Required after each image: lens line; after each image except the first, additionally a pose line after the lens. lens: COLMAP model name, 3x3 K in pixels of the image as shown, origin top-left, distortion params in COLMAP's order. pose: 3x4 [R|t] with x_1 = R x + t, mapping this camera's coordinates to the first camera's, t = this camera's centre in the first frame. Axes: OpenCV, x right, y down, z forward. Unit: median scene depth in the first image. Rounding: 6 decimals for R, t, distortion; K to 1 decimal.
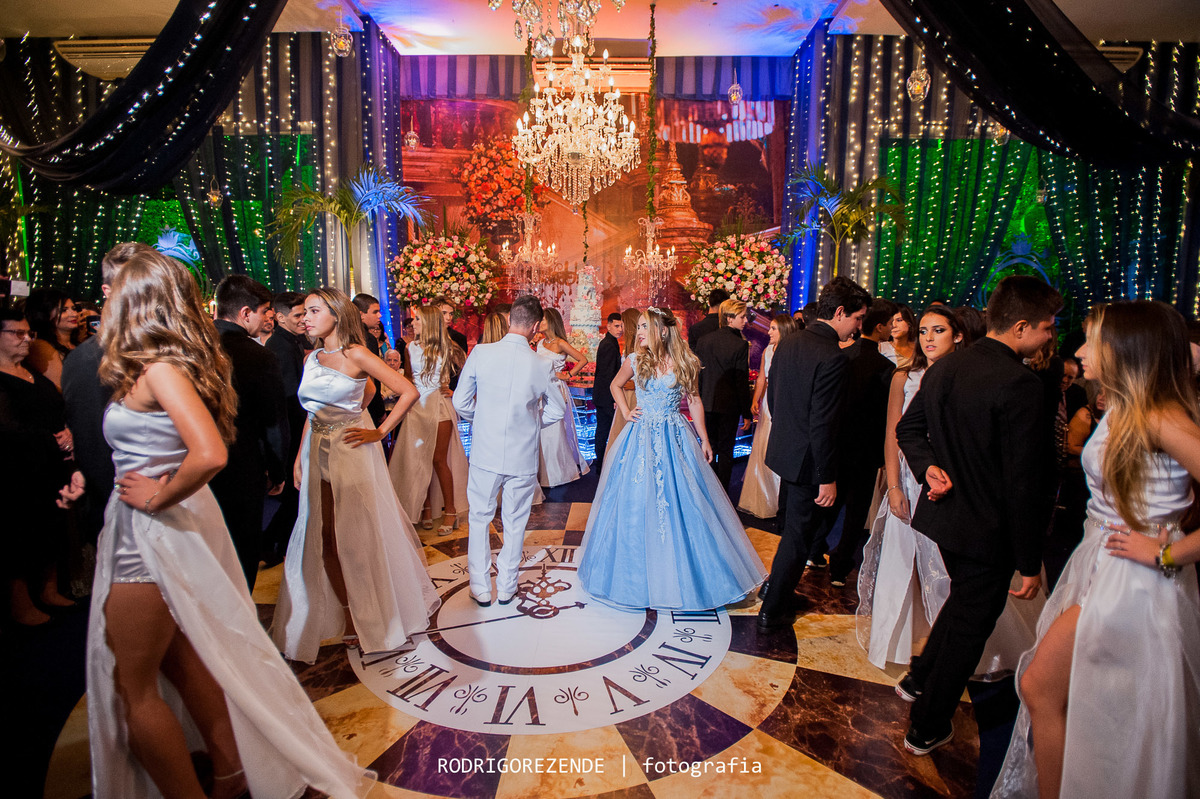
lens RADIAL K [[627.6, 0, 600.0], [0, 627.6, 399.5], [0, 0, 1]] dist [-0.053243, 0.000323]
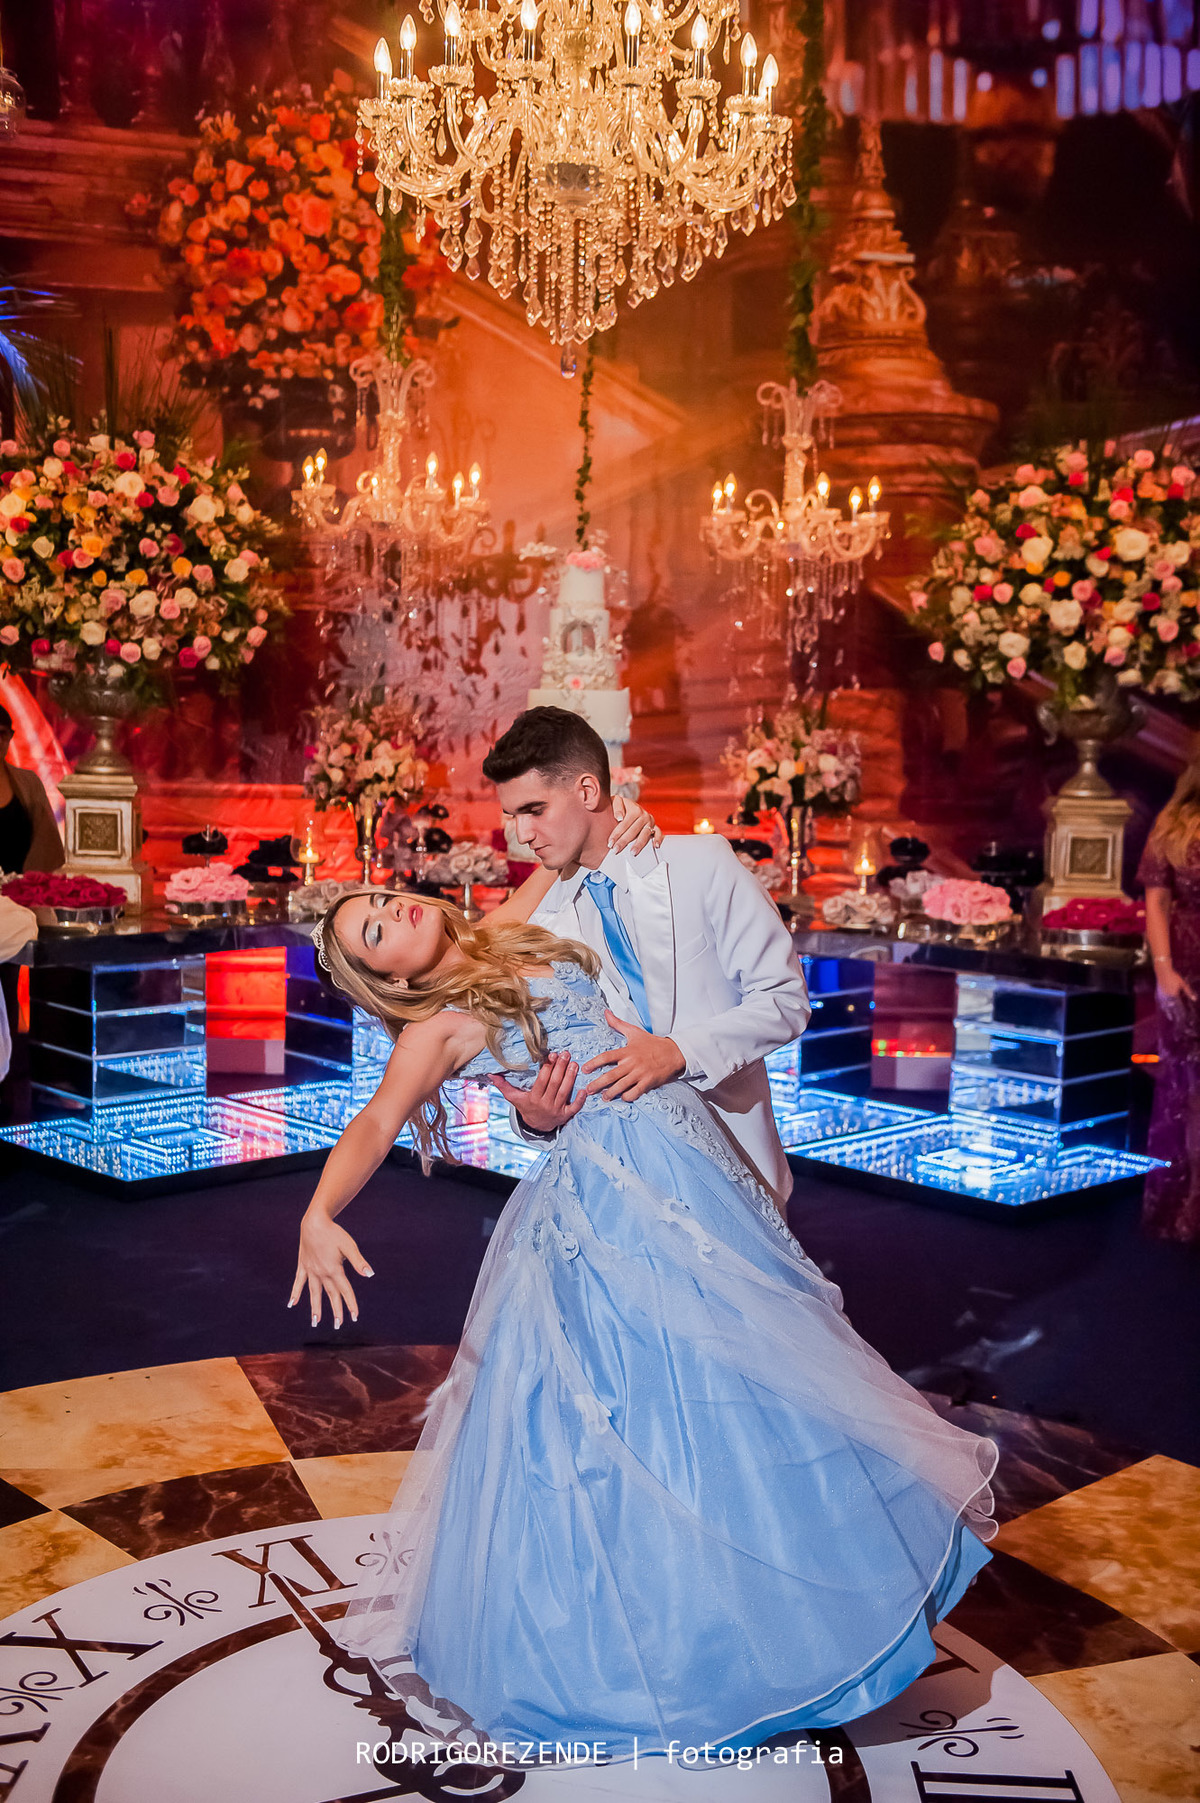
lens RADIAL K [[2038.5, 0, 590.9], [0, 2038.5, 927.7], [0, 0, 1]] dist [0.075936, 0.006430]
pose [[0.999888, 0.014726, 0.002794, -0.018002], [-0.014683, 0.999786, -0.014580, -0.013942], [-0.003008, 0.014537, 0.999890, 0.021158]]
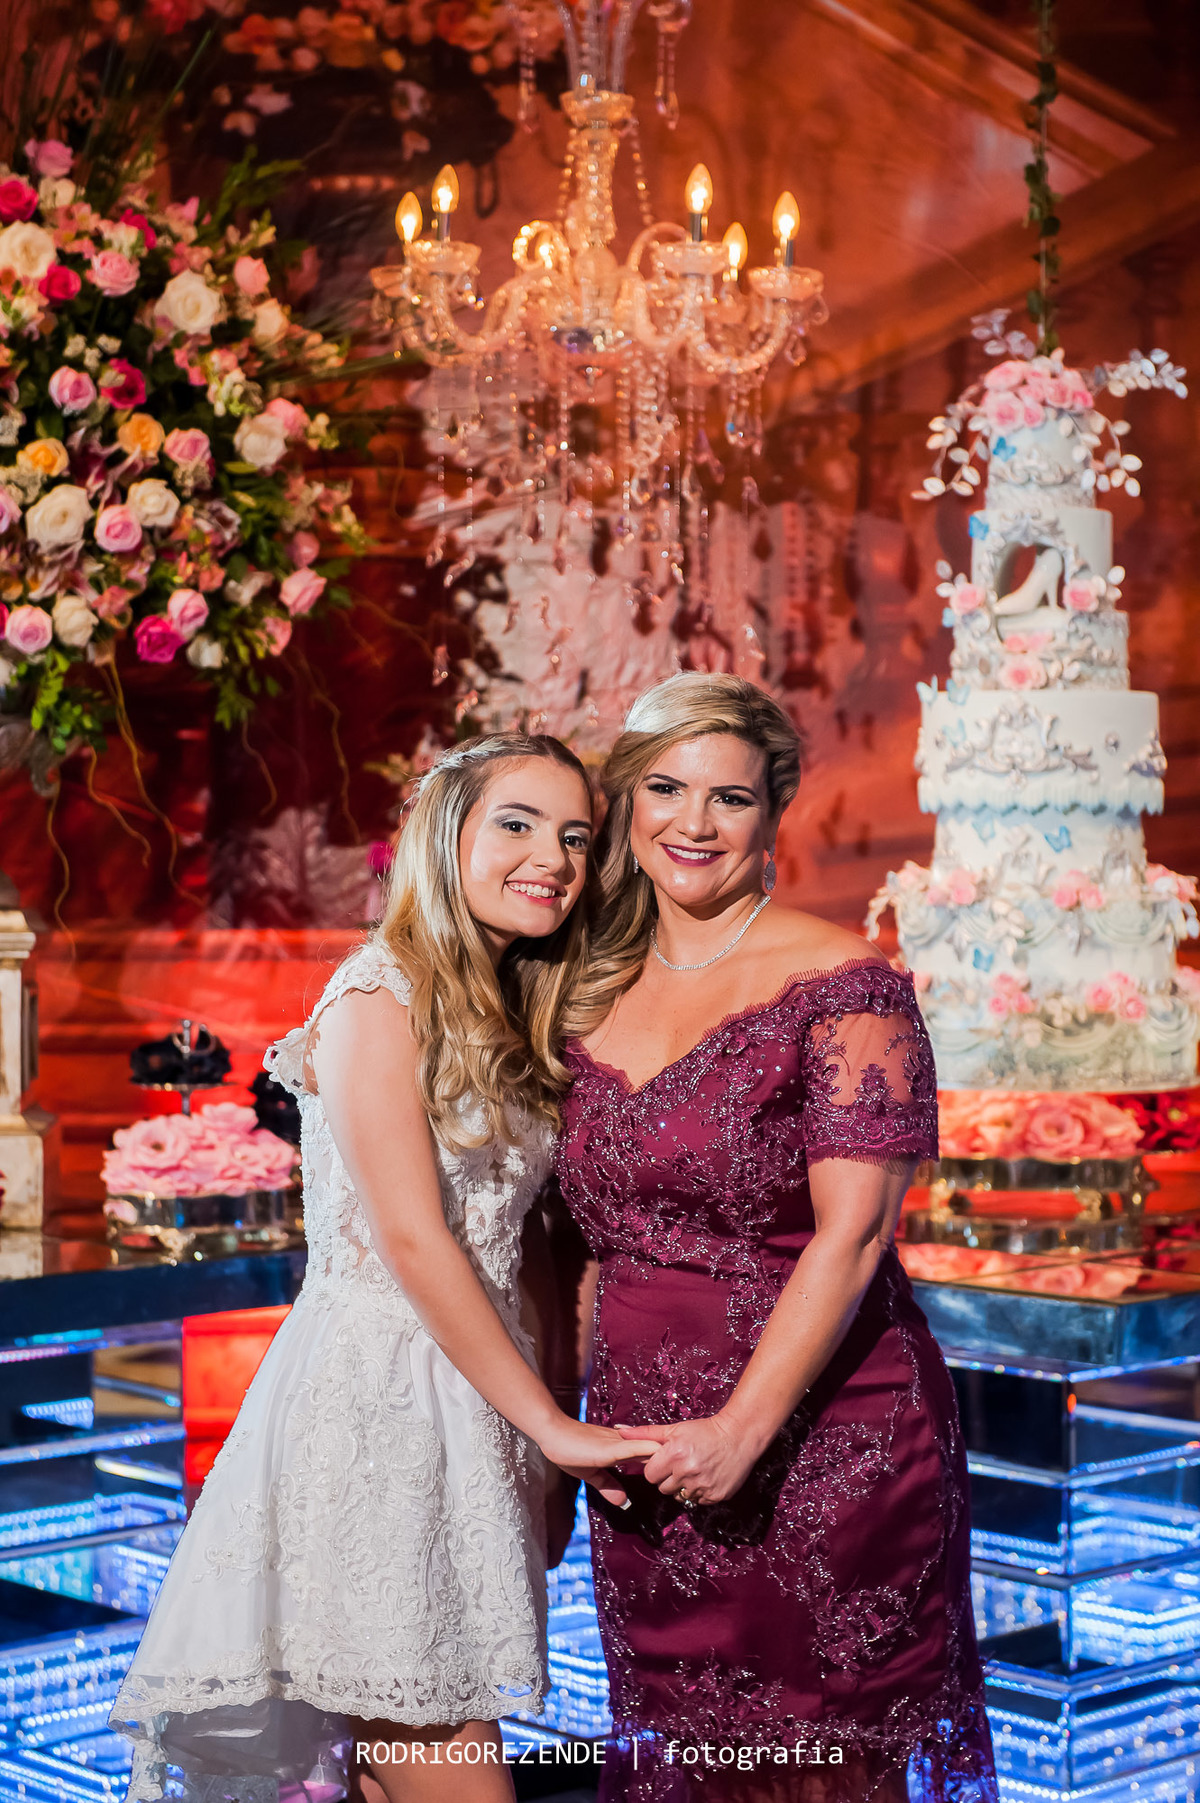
lens RADIAL K [[3715.8, 0, 600.0], [0, 3715.8, 901.5], [0, 0, 1]] dist [0.165829, -0.232210]
pose [[0.999653, -0.005989, -0.025645, -0.093269], [0.003615, 0.995786, -0.091632, -0.026771], [0.026086, 0.091508, 0.995463, 0.217429]]
